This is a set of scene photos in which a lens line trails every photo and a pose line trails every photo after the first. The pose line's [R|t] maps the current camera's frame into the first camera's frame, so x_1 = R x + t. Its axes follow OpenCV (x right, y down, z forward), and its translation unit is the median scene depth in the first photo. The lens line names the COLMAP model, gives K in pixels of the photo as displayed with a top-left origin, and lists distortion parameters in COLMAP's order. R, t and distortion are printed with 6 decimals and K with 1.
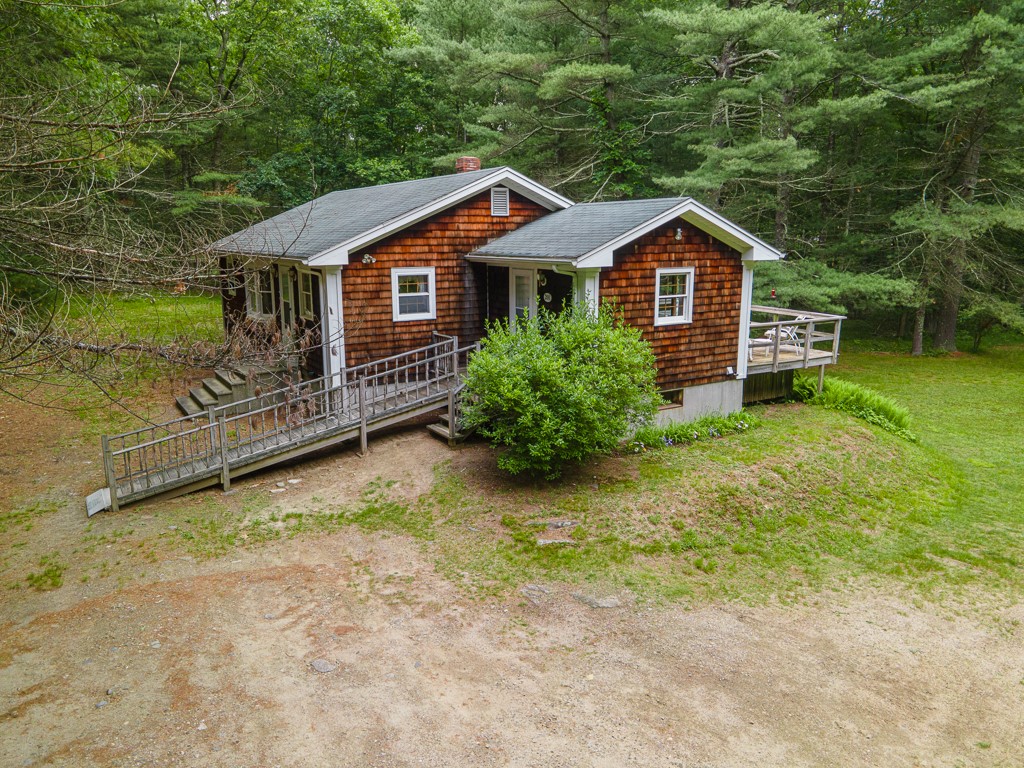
lens RADIAL K [[738.1, 0, 516.2], [0, 738.1, 383.4], [0, 0, 1]] dist [0.044427, -0.001353]
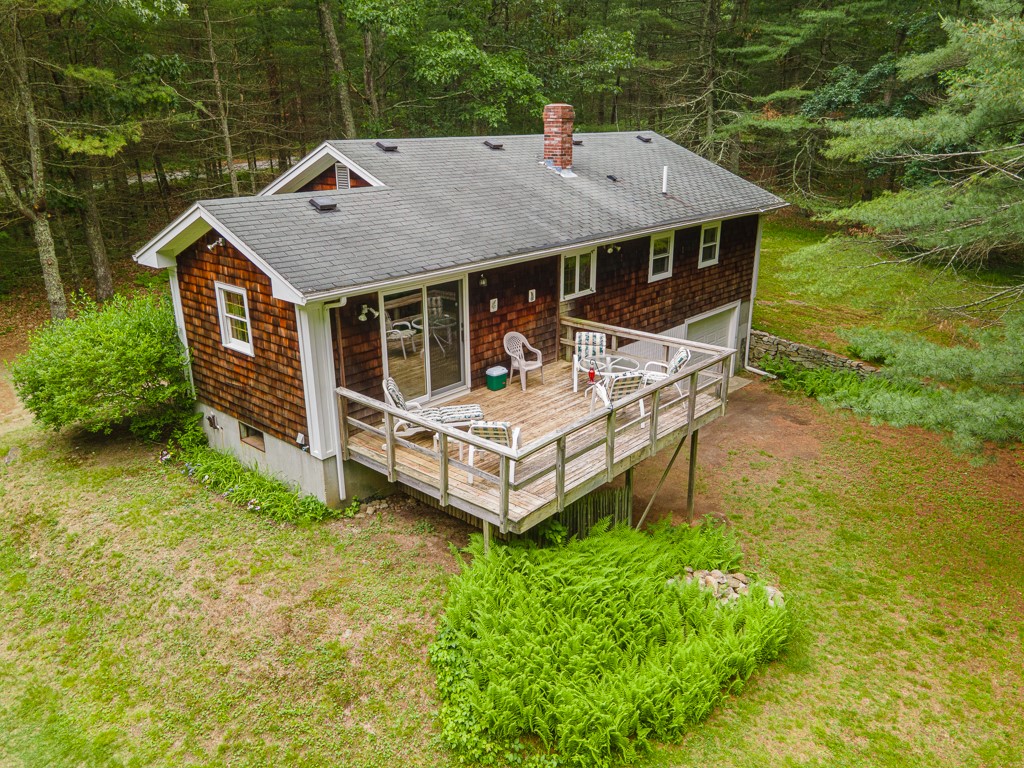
lens RADIAL K [[738.1, 0, 511.2], [0, 738.1, 385.5], [0, 0, 1]] dist [0.044427, -0.001353]
pose [[0.283540, 0.319305, -0.904240, 0.999423], [-0.174243, 0.944396, 0.278848, -0.309088], [0.942998, 0.078493, 0.323410, 0.959982]]
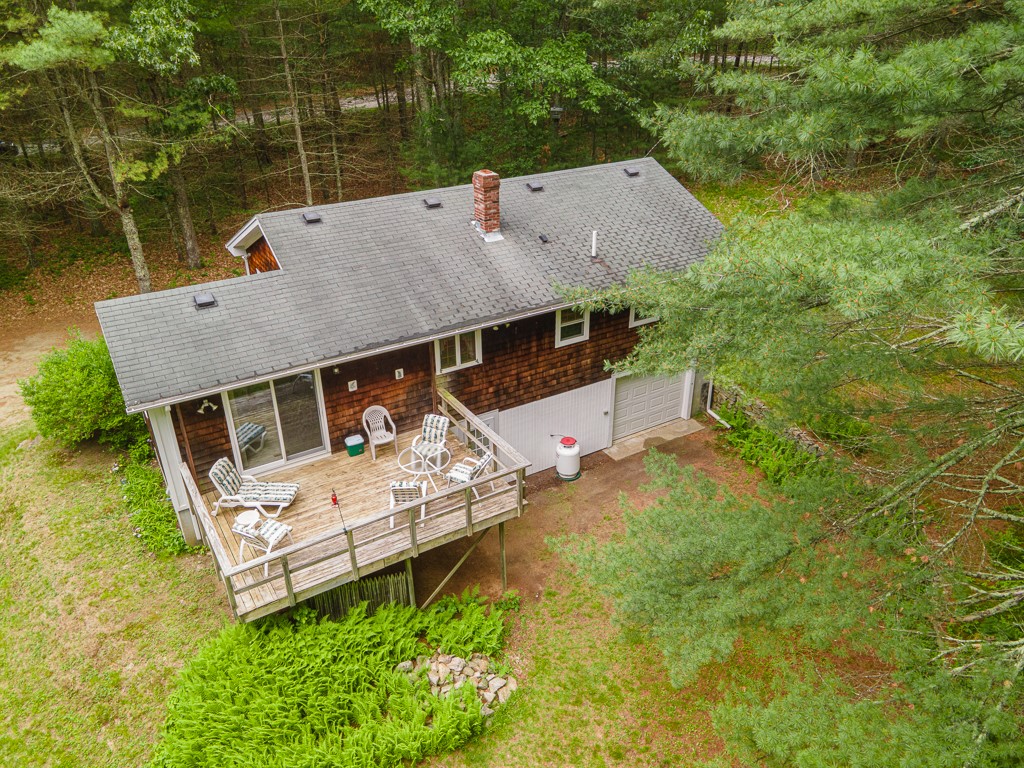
lens RADIAL K [[738.1, 0, 510.2], [0, 738.1, 382.2], [0, 0, 1]] dist [0.044427, -0.001353]
pose [[-0.000121, 0.464969, -0.885327, 1.070989], [-0.179583, 0.870924, 0.457430, -0.659049], [0.983743, 0.159045, 0.083395, 1.341843]]
